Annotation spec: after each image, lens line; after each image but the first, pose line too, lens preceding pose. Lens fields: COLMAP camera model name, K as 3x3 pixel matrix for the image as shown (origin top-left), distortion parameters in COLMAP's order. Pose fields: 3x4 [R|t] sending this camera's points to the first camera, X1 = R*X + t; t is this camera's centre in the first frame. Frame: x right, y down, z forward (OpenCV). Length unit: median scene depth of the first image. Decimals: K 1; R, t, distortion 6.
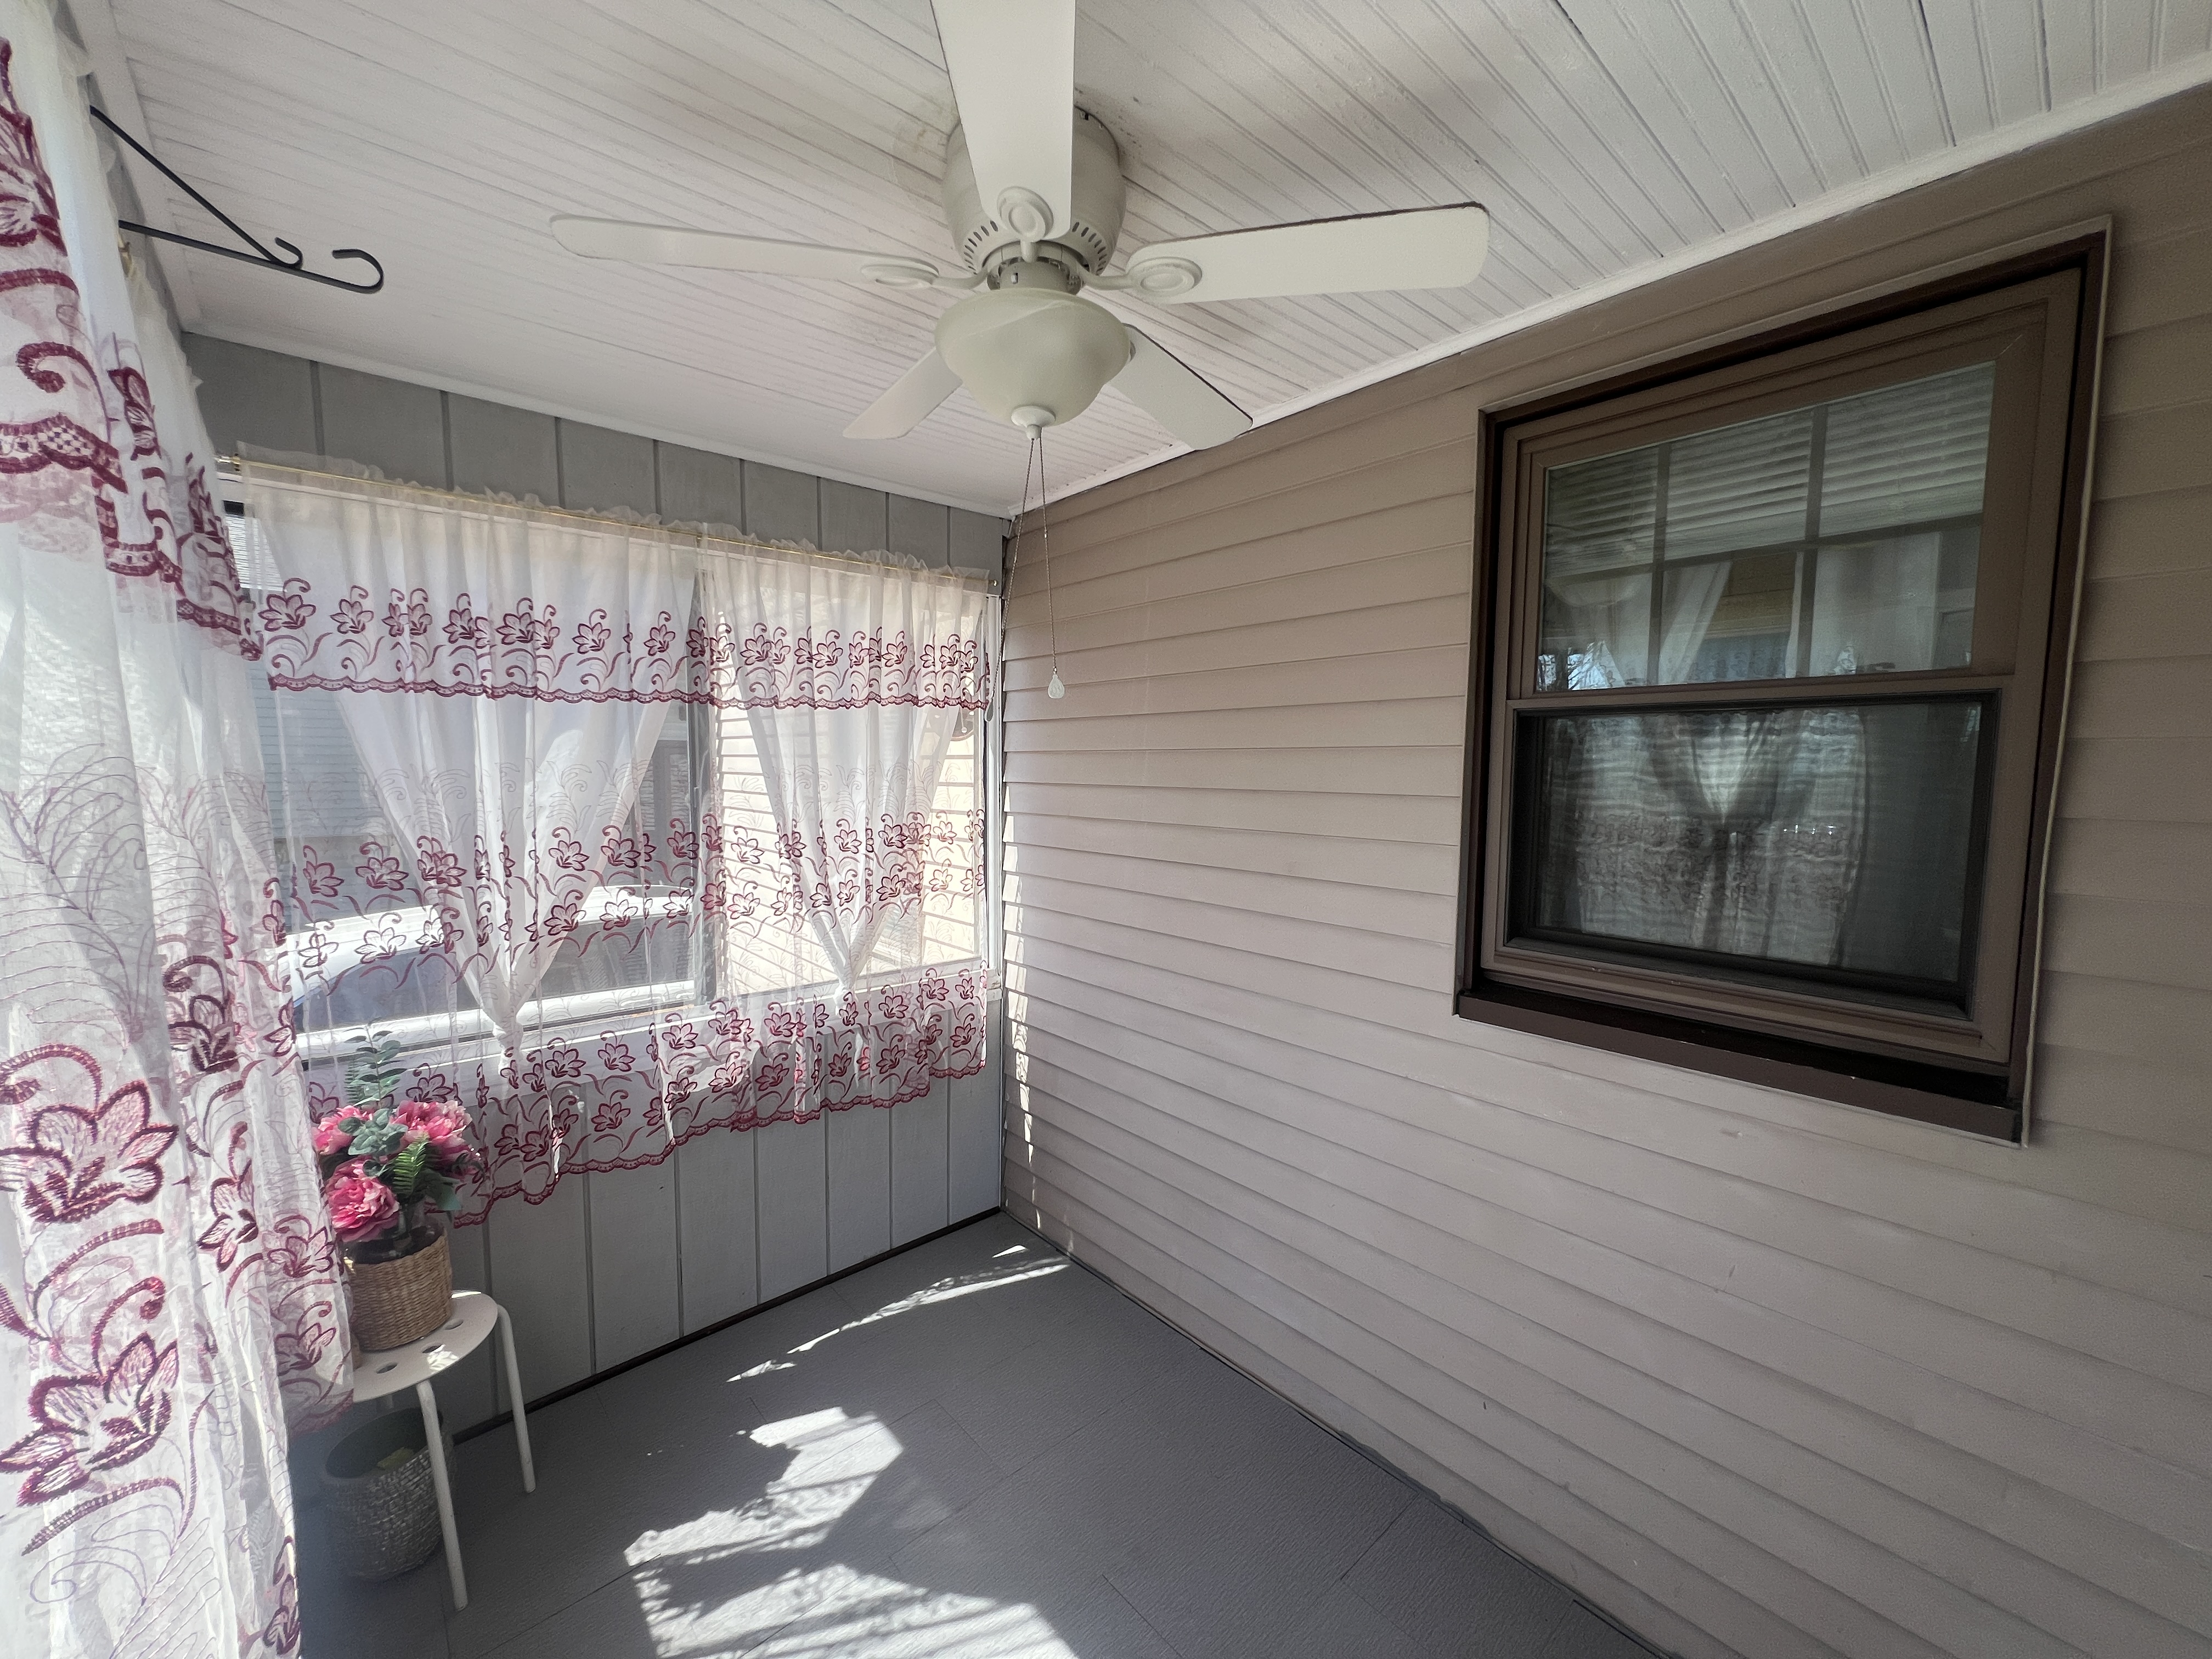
lens RADIAL K [[885.3, 0, 1093.6], [0, 885.3, 834.7], [0, 0, 1]] dist [-0.004975, 0.001253]
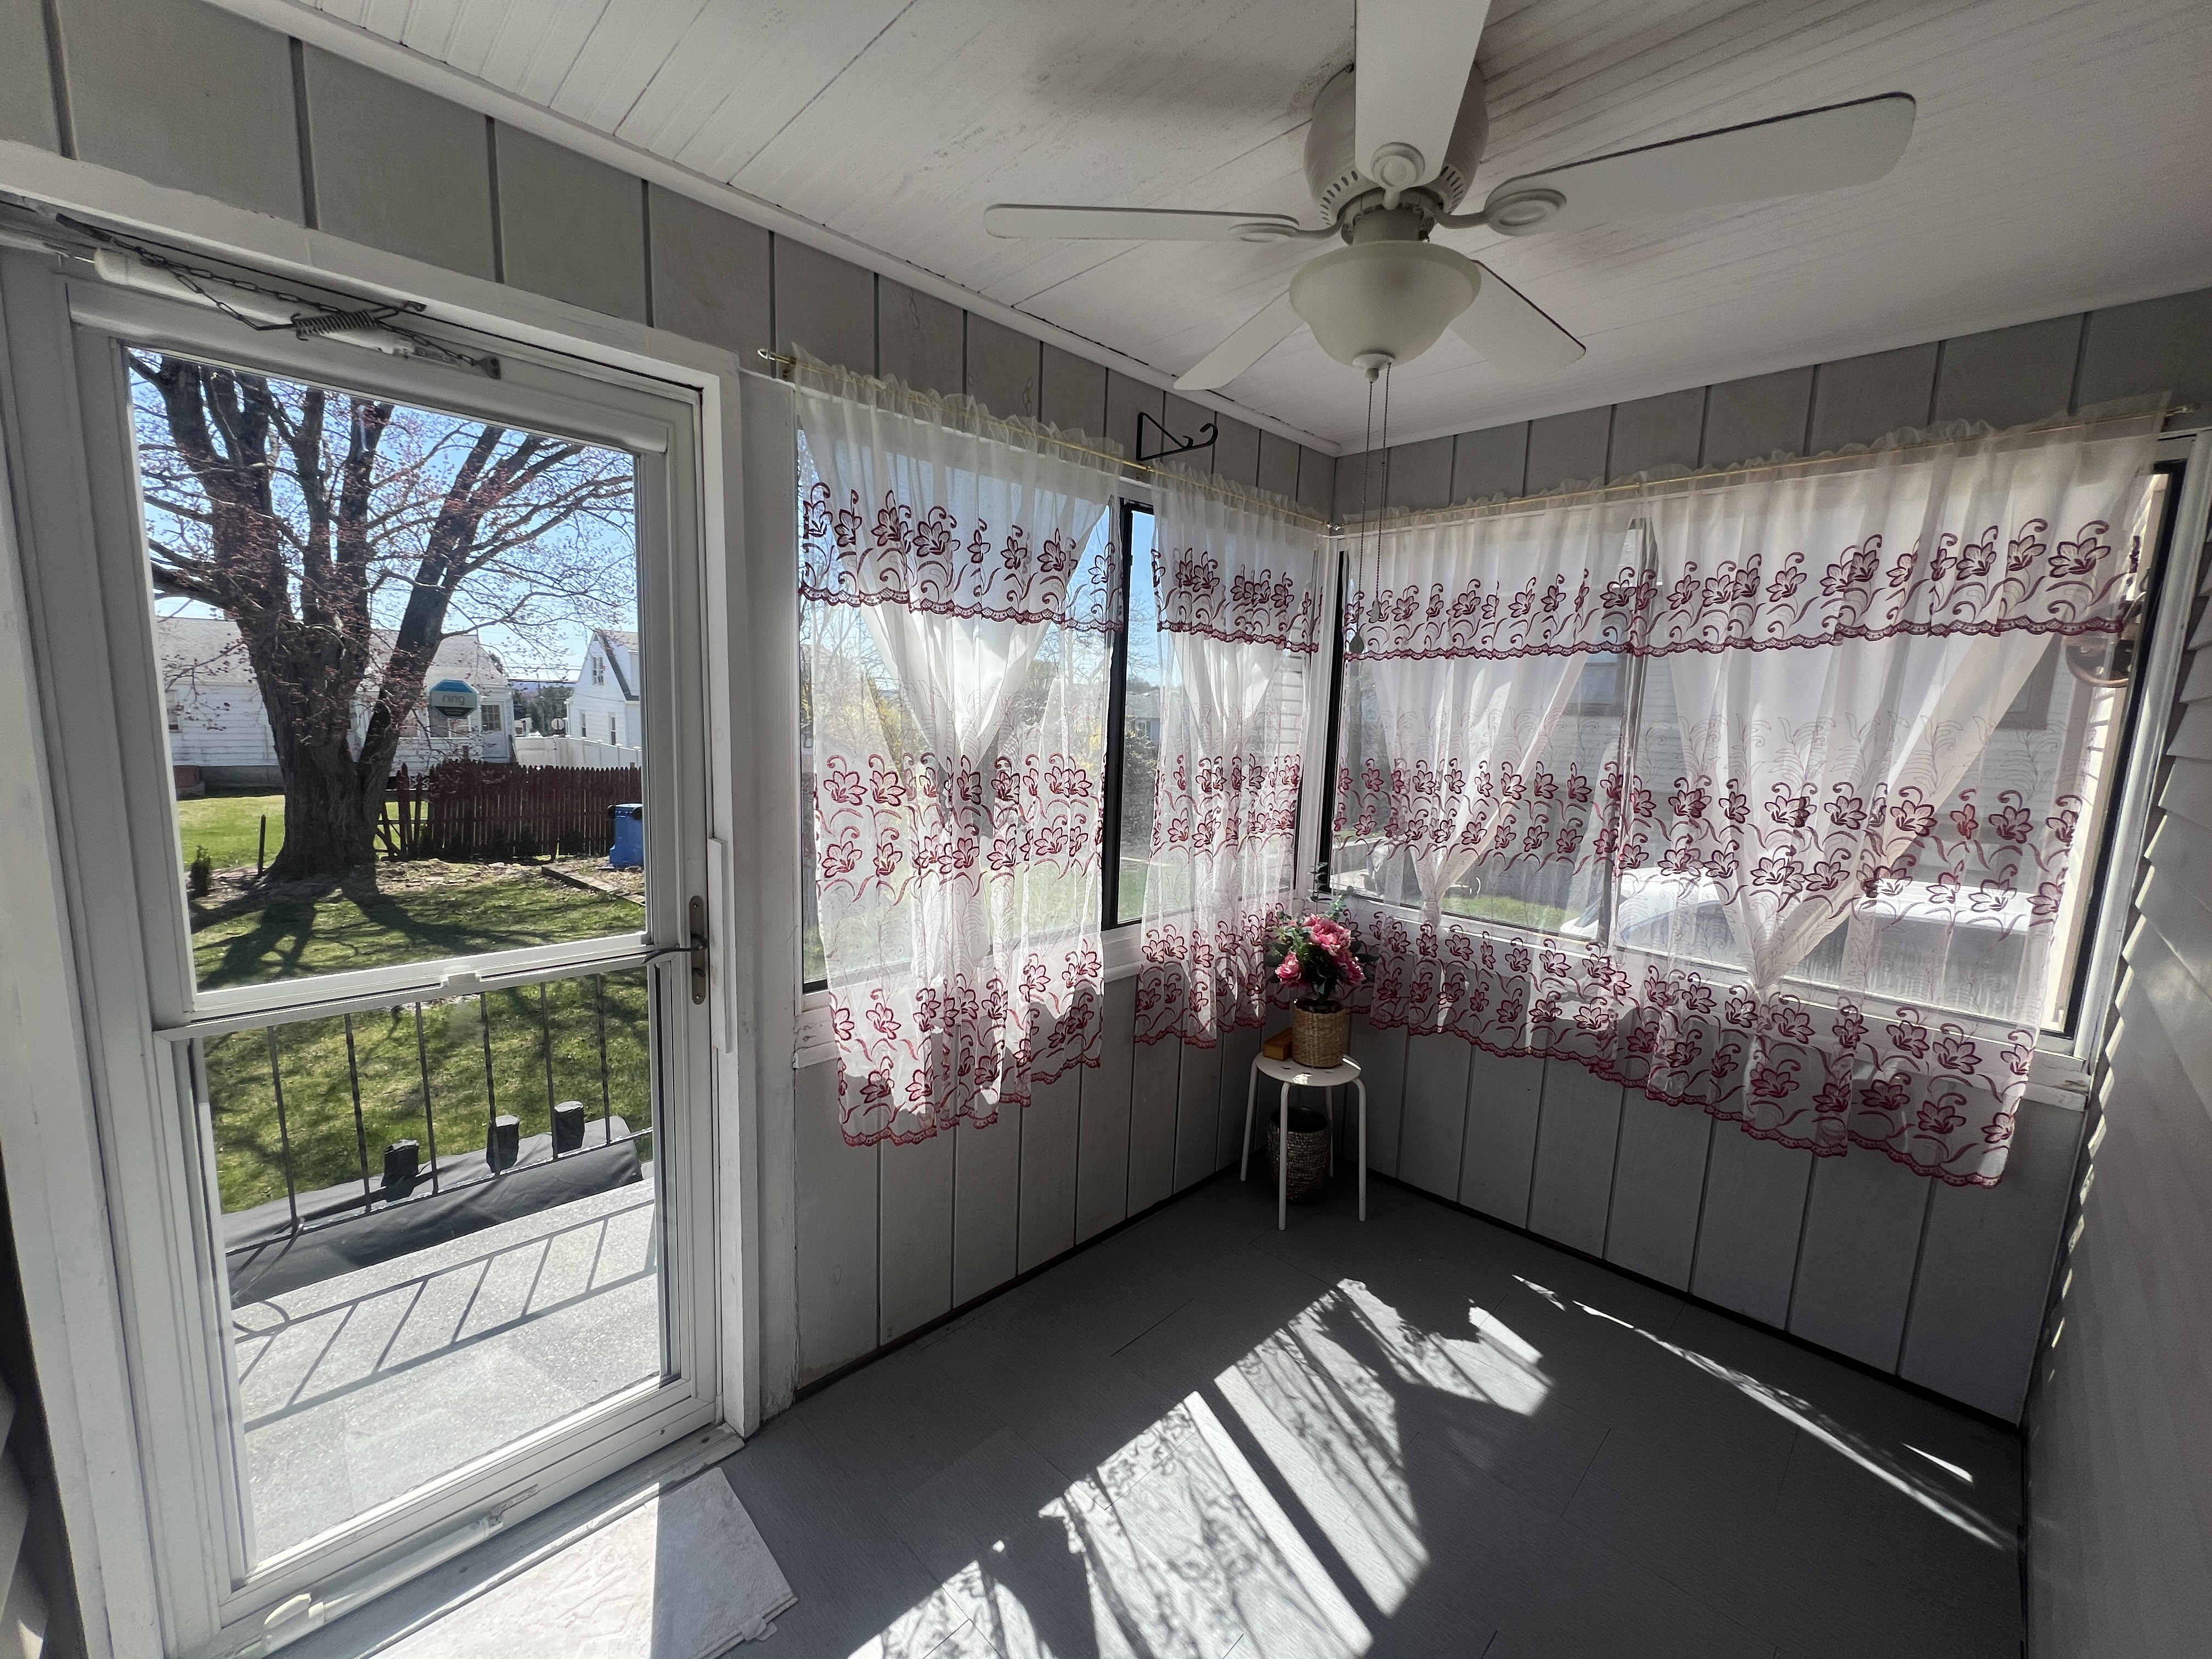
lens RADIAL K [[885.3, 0, 1110.0], [0, 885.3, 833.4], [0, 0, 1]] dist [-0.004975, 0.001253]
pose [[0.065531, 0.134742, -0.988711, 0.633956], [-0.112976, 0.985472, 0.126812, -0.006606], [0.991434, 0.103390, 0.079802, 0.400801]]
